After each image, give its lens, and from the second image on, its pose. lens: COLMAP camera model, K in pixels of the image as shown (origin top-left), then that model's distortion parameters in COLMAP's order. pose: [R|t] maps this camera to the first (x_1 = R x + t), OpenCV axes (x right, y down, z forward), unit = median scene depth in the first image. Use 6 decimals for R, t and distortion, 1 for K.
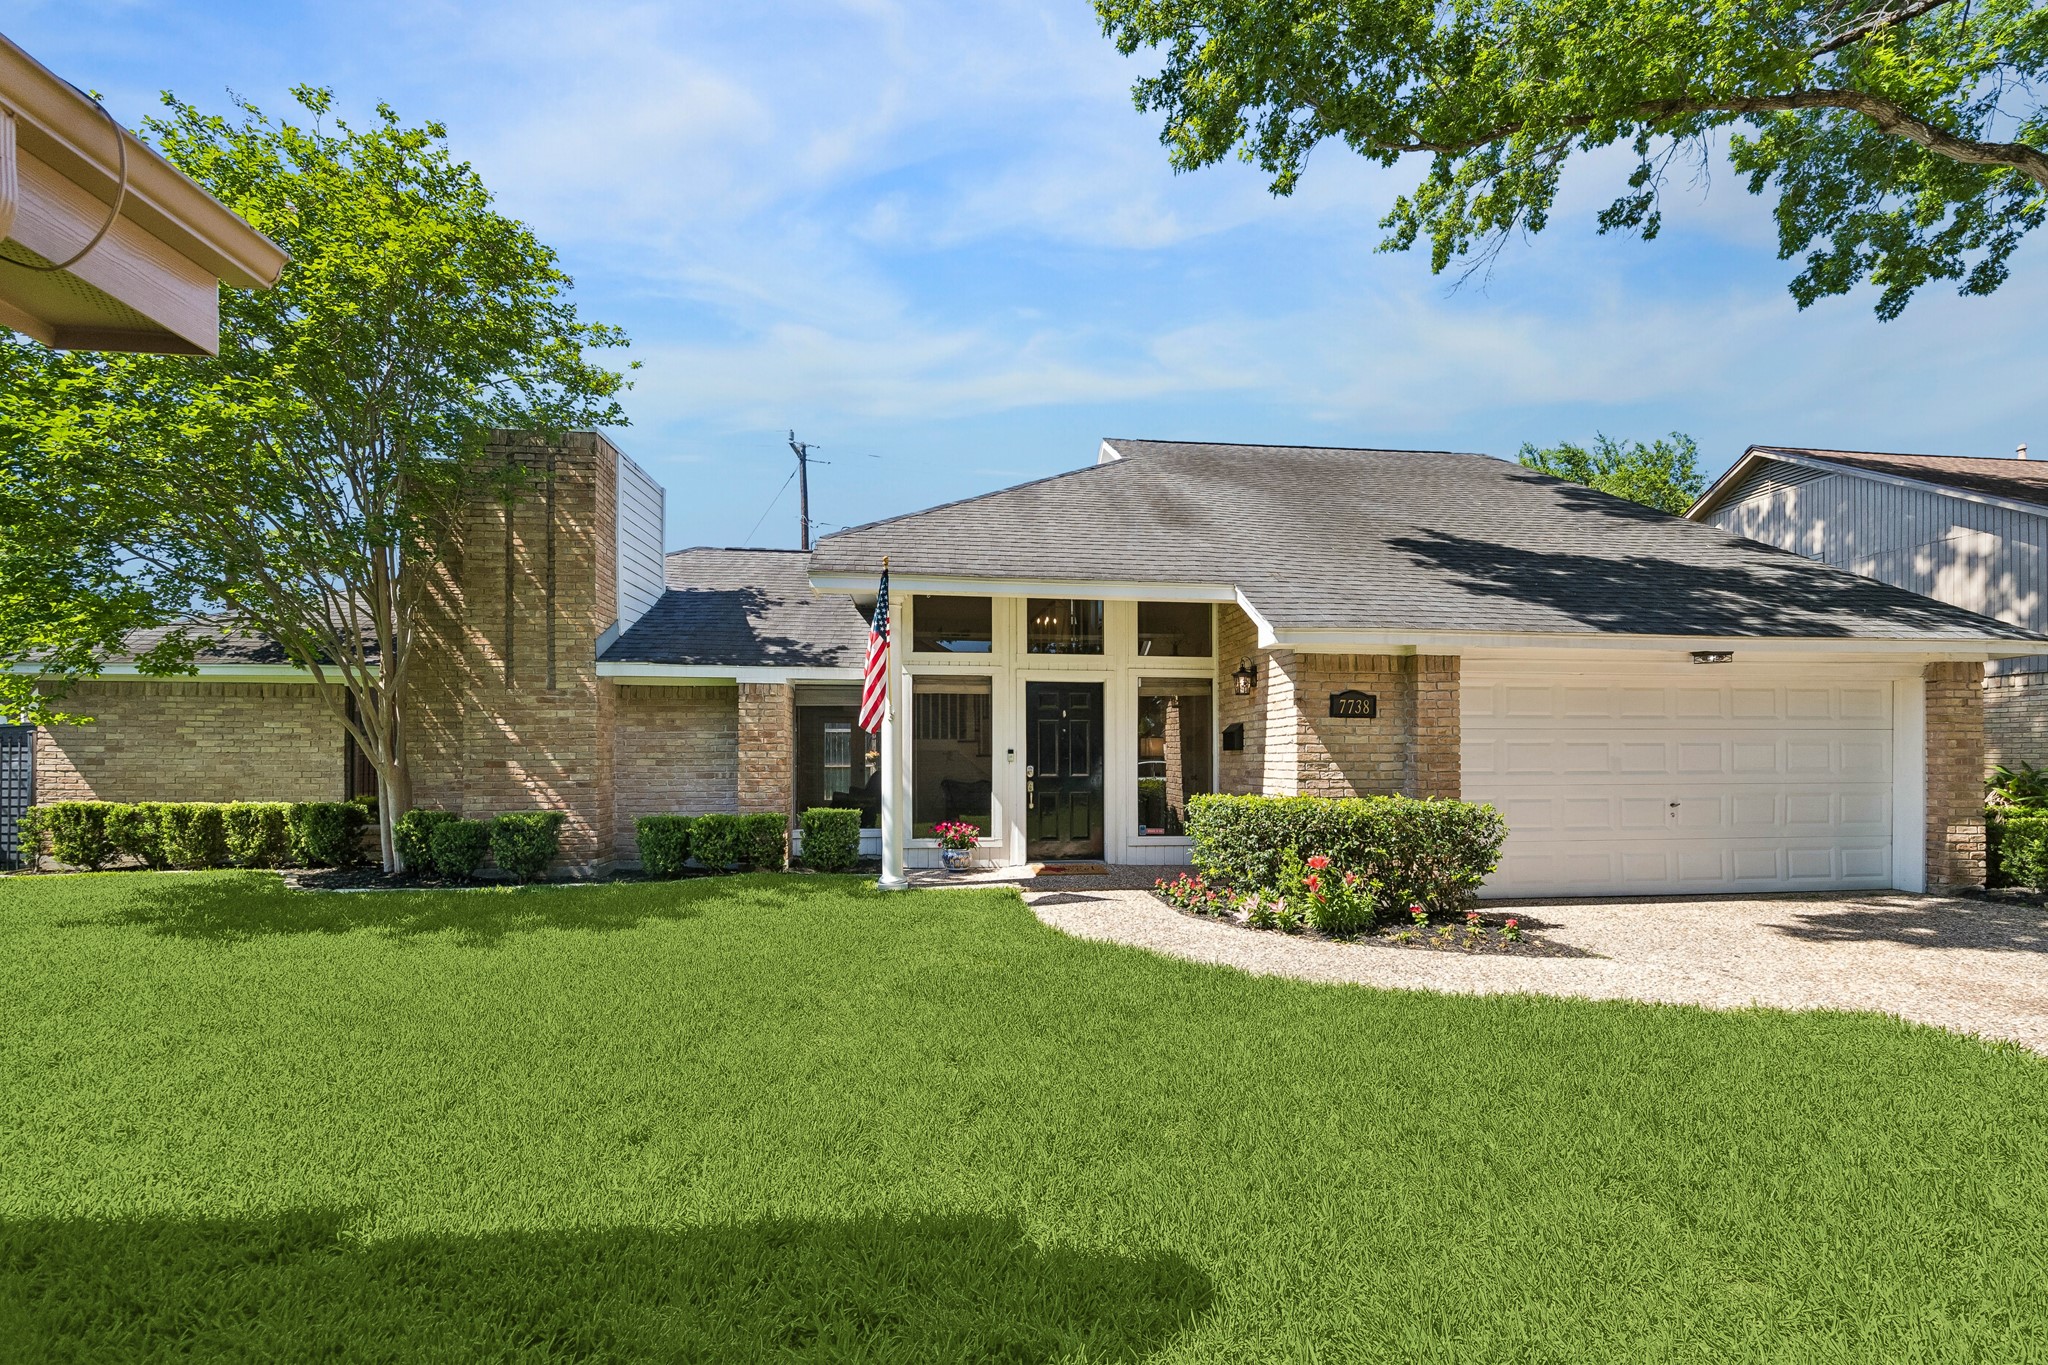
lens RADIAL K [[792.3, 0, 1009.9], [0, 792.3, 750.2], [0, 0, 1]] dist [0.000307, -0.000580]
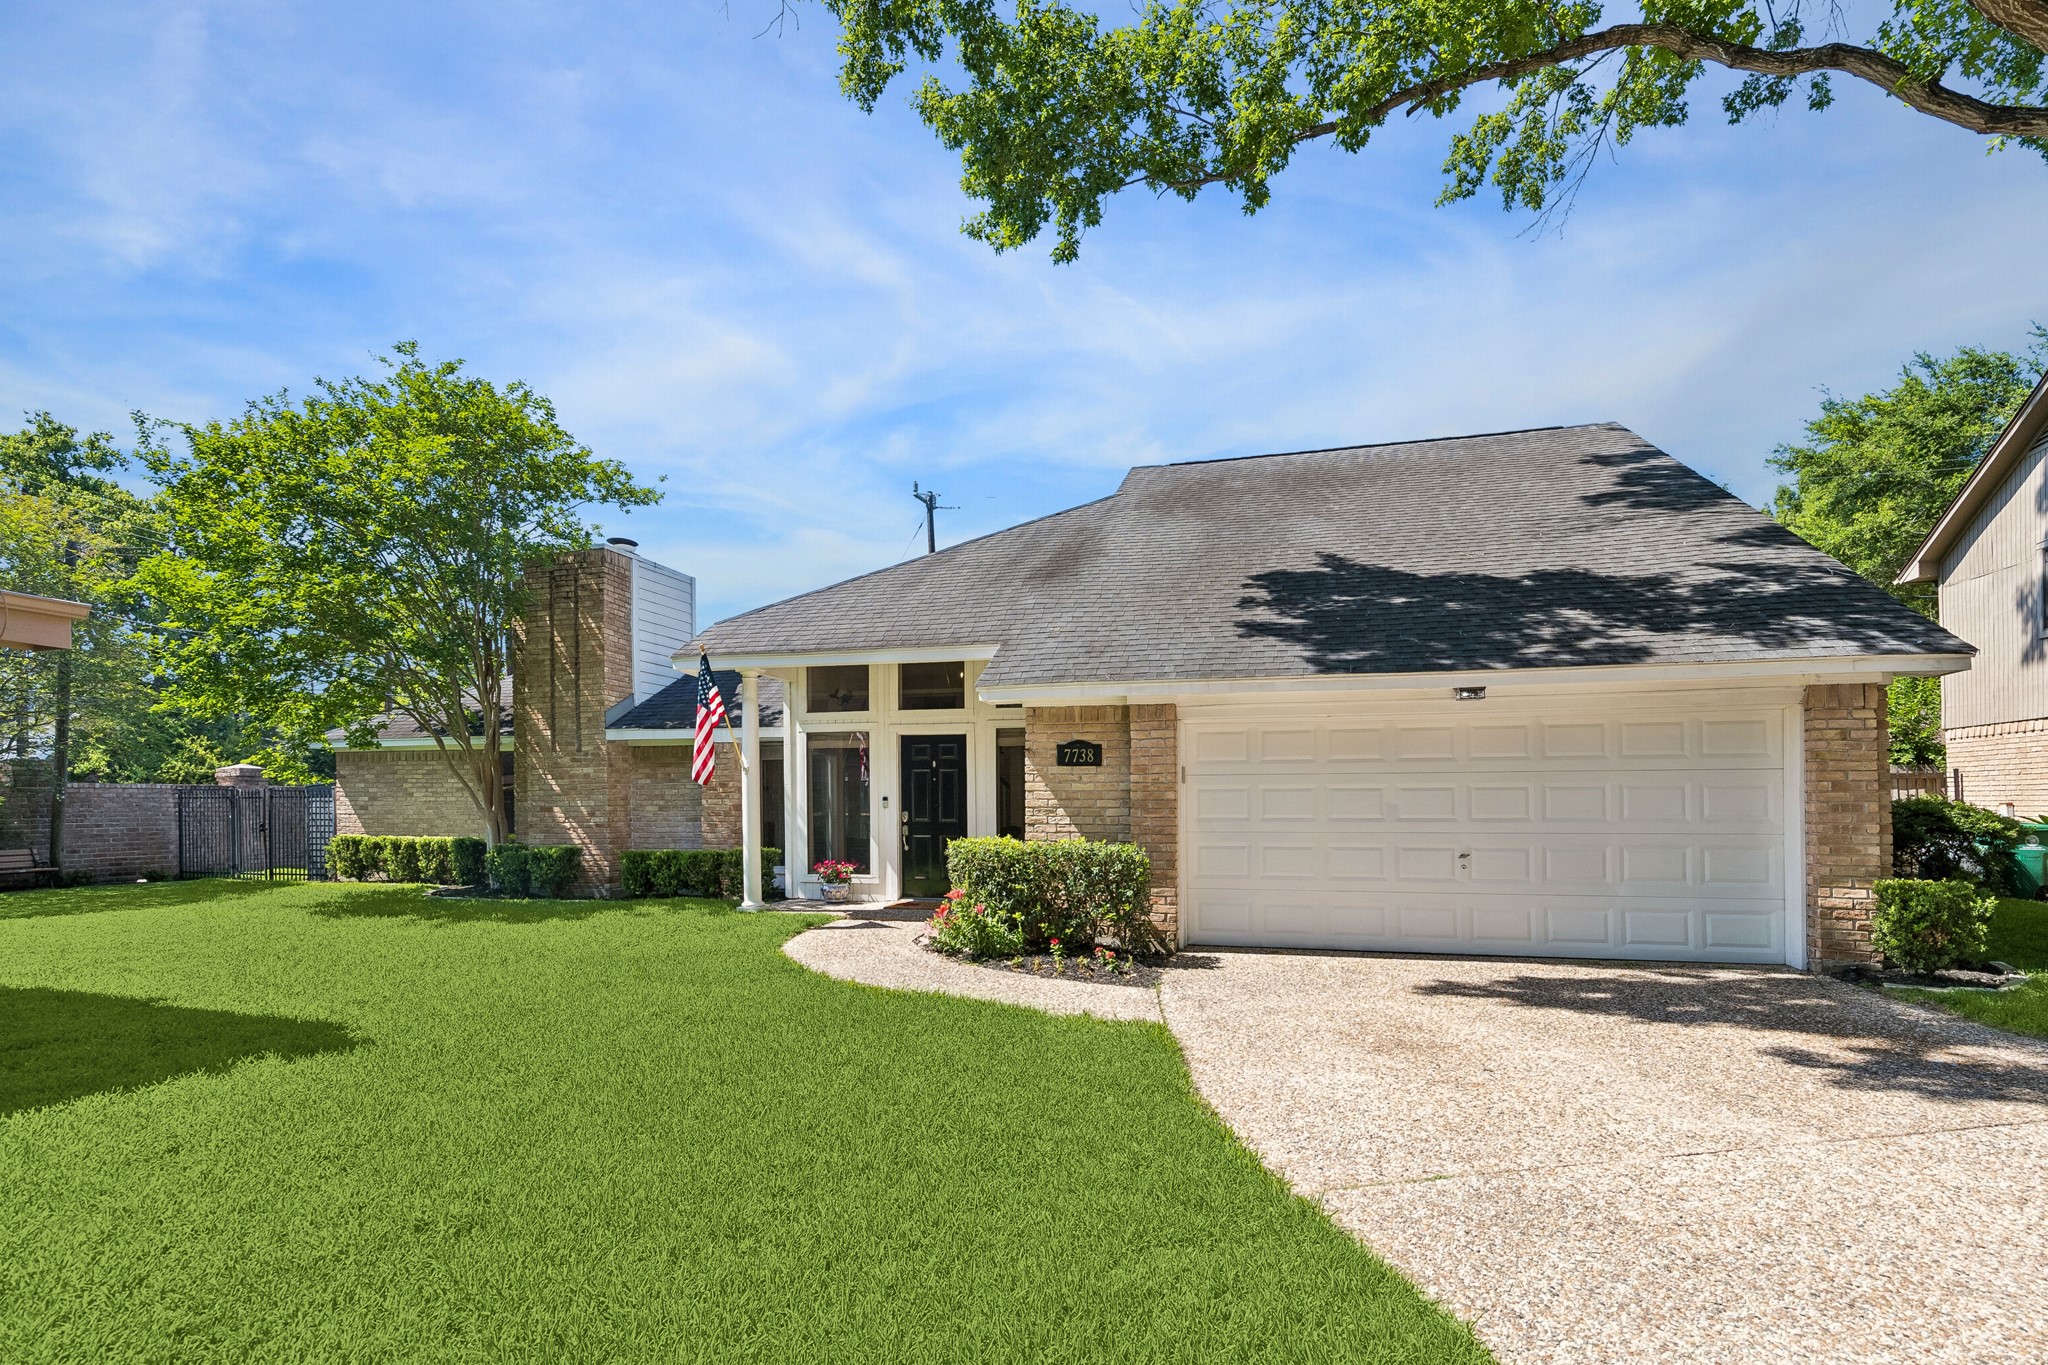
lens RADIAL K [[933.9, 0, 1022.5], [0, 933.9, 820.3], [0, 0, 1]] dist [-0.010174, -0.000494]
pose [[0.930835, 0.005838, -0.365393, 0.659254], [0.003202, 0.999704, 0.024130, 0.000885], [0.365426, -0.023631, 0.930540, -0.154030]]
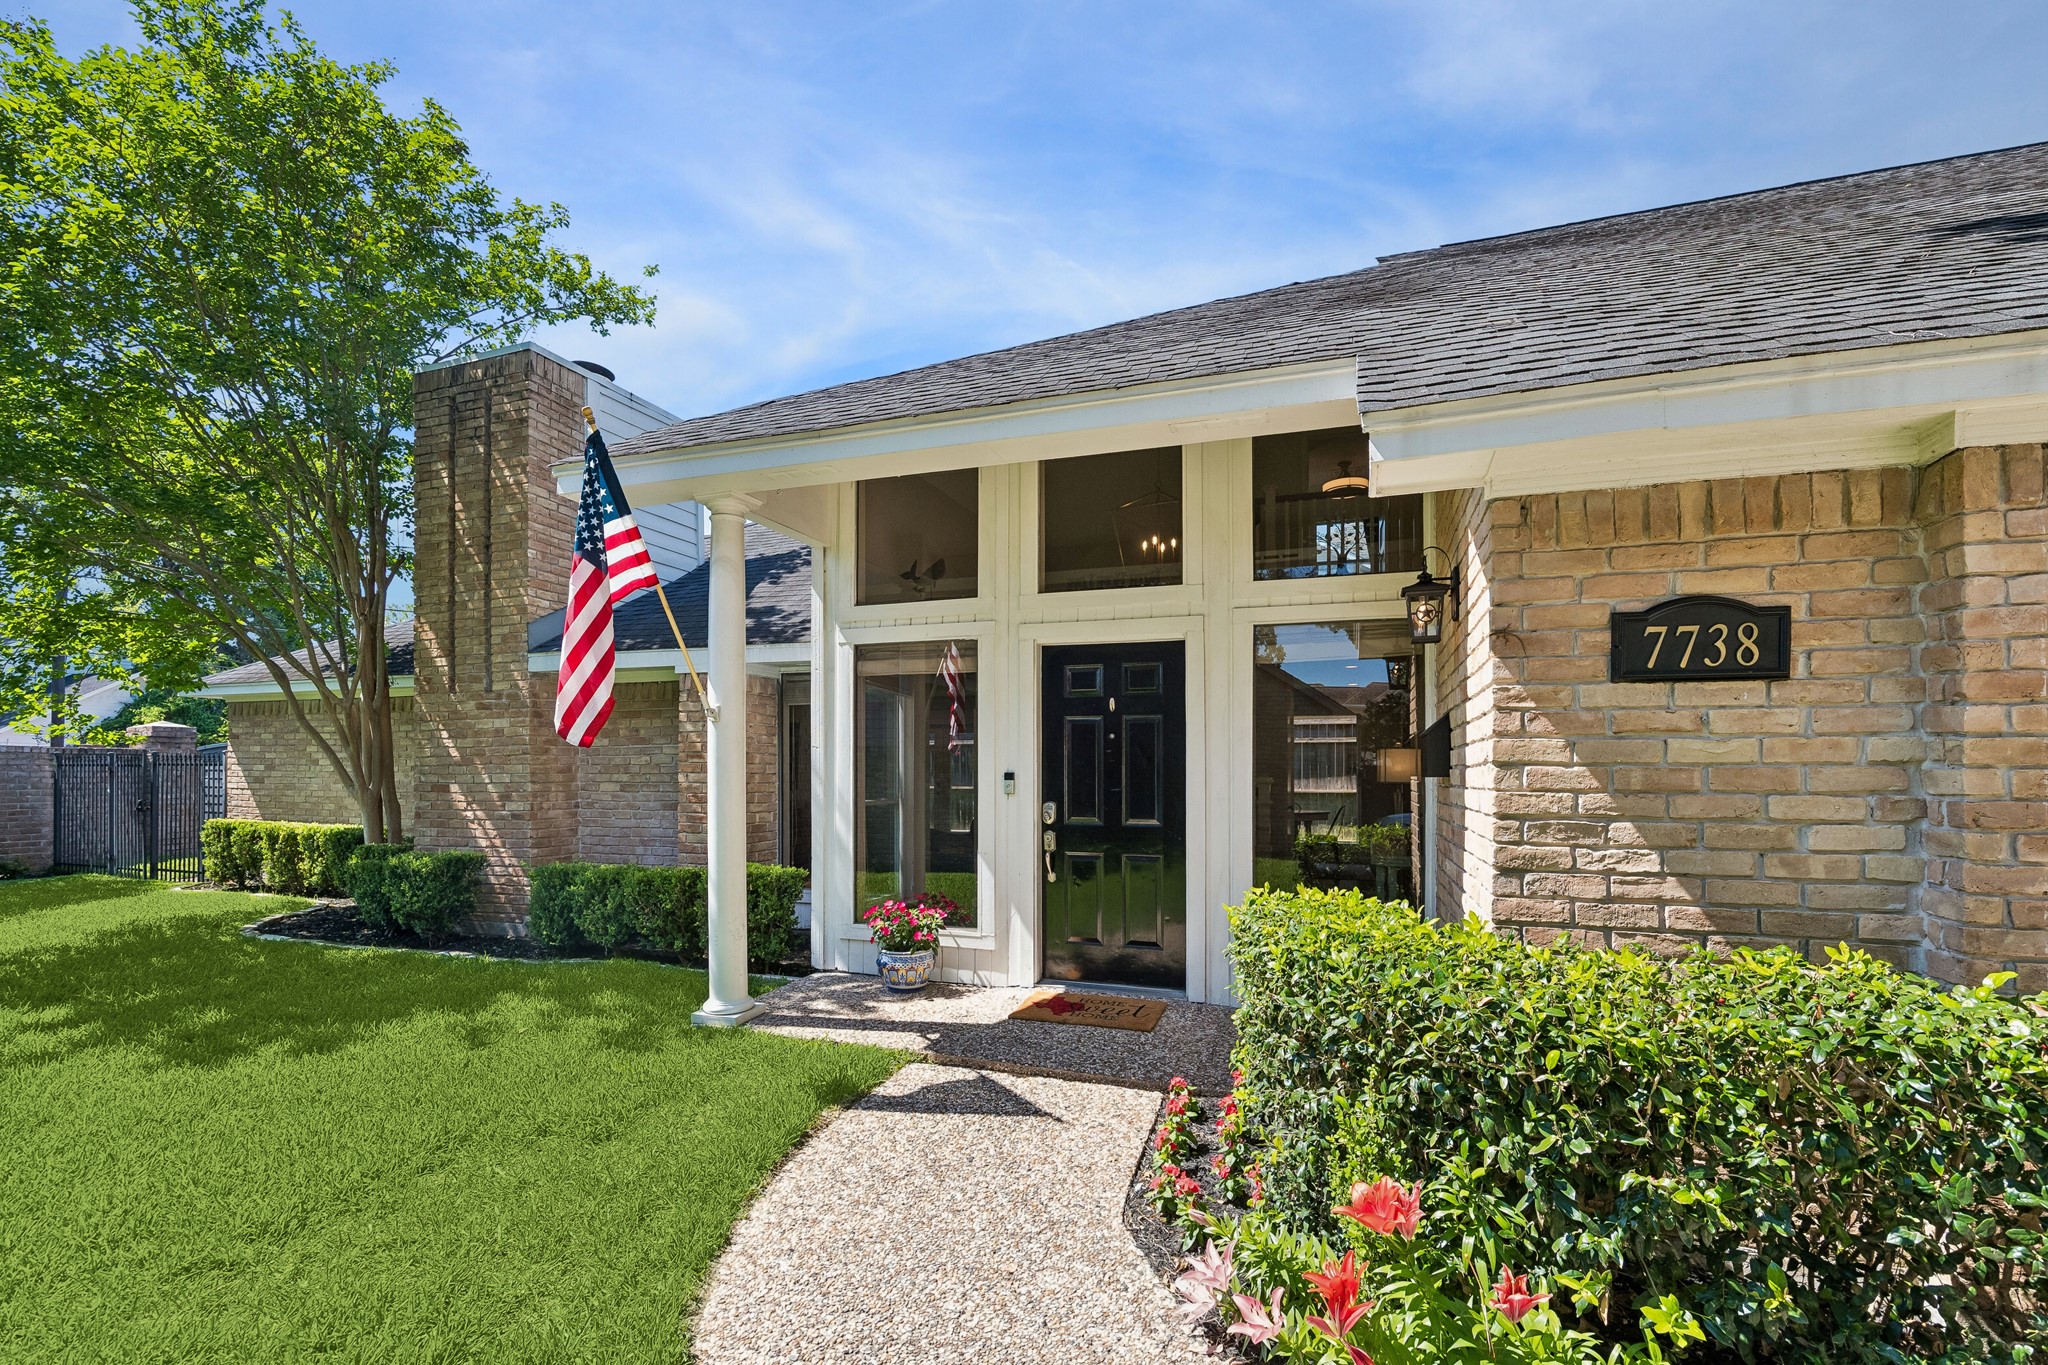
lens RADIAL K [[881.8, 0, 1041.3], [0, 881.8, 763.1], [0, 0, 1]] dist [-0.005150, -0.000643]
pose [[0.905826, -0.000473, -0.423651, 0.276627], [-0.000646, 0.999997, -0.002498, -0.005848], [0.423650, 0.002537, 0.905822, 0.458084]]
